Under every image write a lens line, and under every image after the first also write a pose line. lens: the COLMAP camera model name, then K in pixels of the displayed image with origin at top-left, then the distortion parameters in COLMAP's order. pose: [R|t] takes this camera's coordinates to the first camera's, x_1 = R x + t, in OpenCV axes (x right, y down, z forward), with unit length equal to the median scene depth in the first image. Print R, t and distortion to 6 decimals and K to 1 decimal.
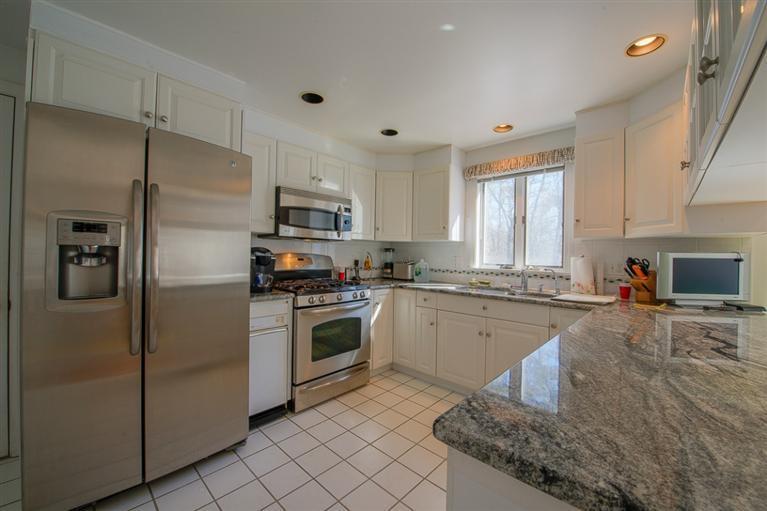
lens RADIAL K [[303.8, 0, 382.4], [0, 303.8, 254.3], [0, 0, 1]] dist [-0.020972, -0.001106]
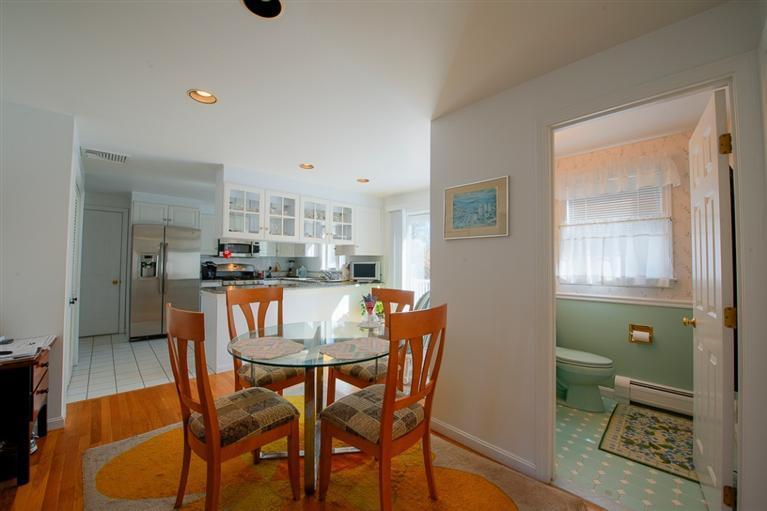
lens RADIAL K [[303.8, 0, 387.1], [0, 303.8, 252.2], [0, 0, 1]] dist [-0.020972, -0.001106]
pose [[0.999073, -0.013497, -0.040887, 1.380080], [0.011959, 0.999221, -0.037617, 0.014656], [0.041362, 0.037093, 0.998455, -1.689337]]
